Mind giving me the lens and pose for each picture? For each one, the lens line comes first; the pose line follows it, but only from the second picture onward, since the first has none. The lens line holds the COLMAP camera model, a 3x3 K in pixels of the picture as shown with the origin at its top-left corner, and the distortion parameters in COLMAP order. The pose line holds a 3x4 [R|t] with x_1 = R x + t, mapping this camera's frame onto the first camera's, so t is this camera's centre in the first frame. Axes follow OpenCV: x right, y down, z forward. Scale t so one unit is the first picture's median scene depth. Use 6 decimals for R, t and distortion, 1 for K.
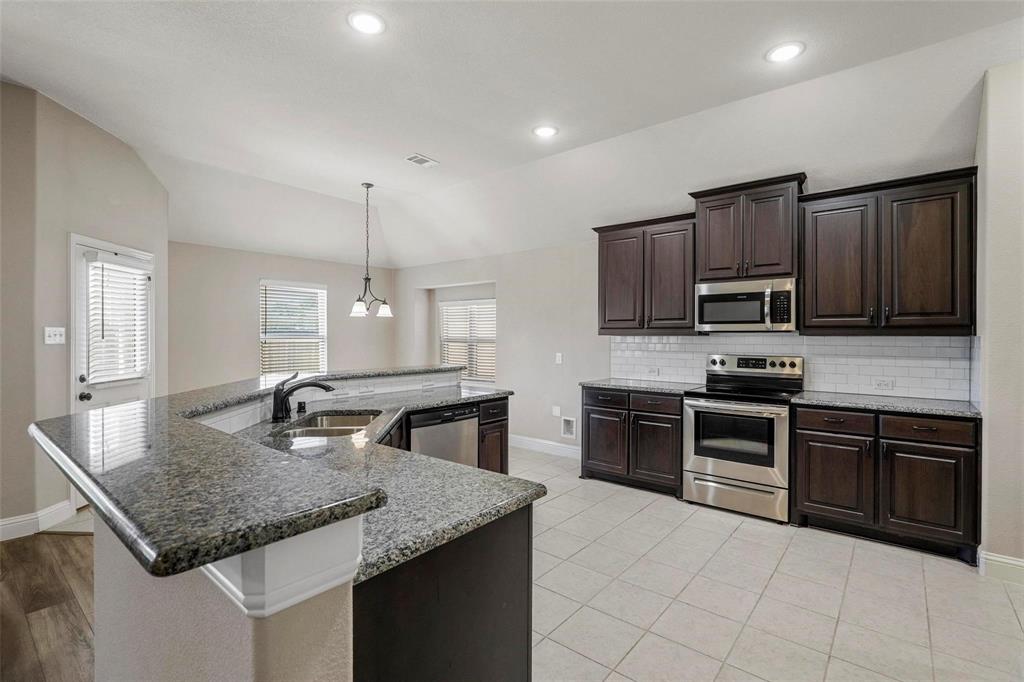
lens RADIAL K [[471.8, 0, 511.8], [0, 471.8, 338.8], [0, 0, 1]] dist [-0.001972, 0.000508]
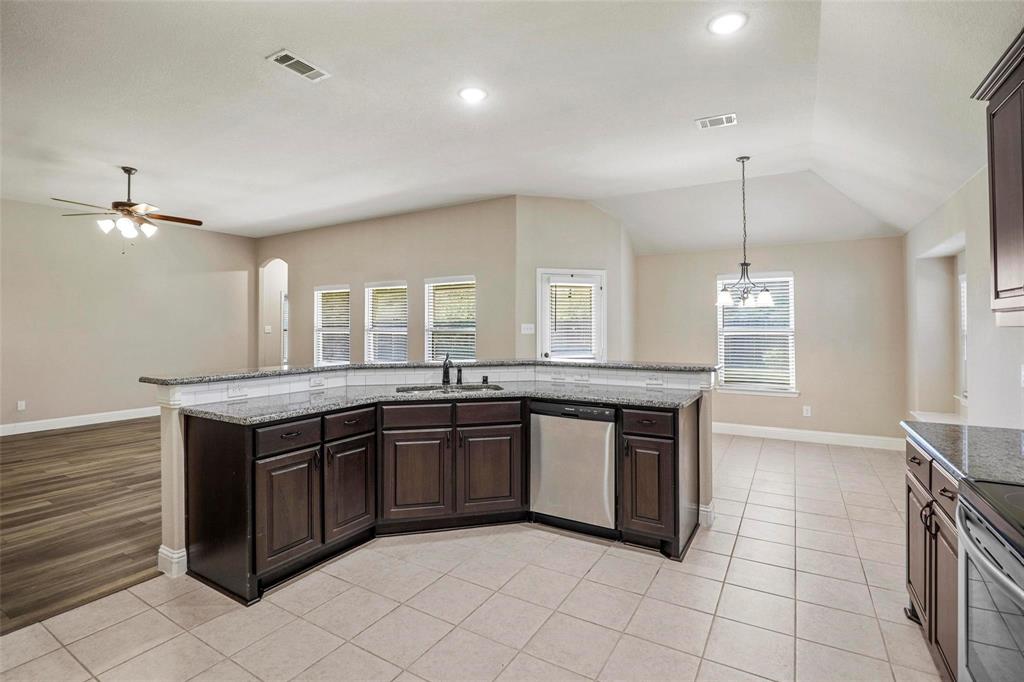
lens RADIAL K [[471.8, 0, 517.4], [0, 471.8, 321.7], [0, 0, 1]] dist [-0.001972, 0.000508]
pose [[0.174888, -0.013697, -0.984493, 0.726779], [-0.004340, 0.999883, -0.014682, -0.007119], [0.984579, 0.006841, 0.174808, 0.638643]]
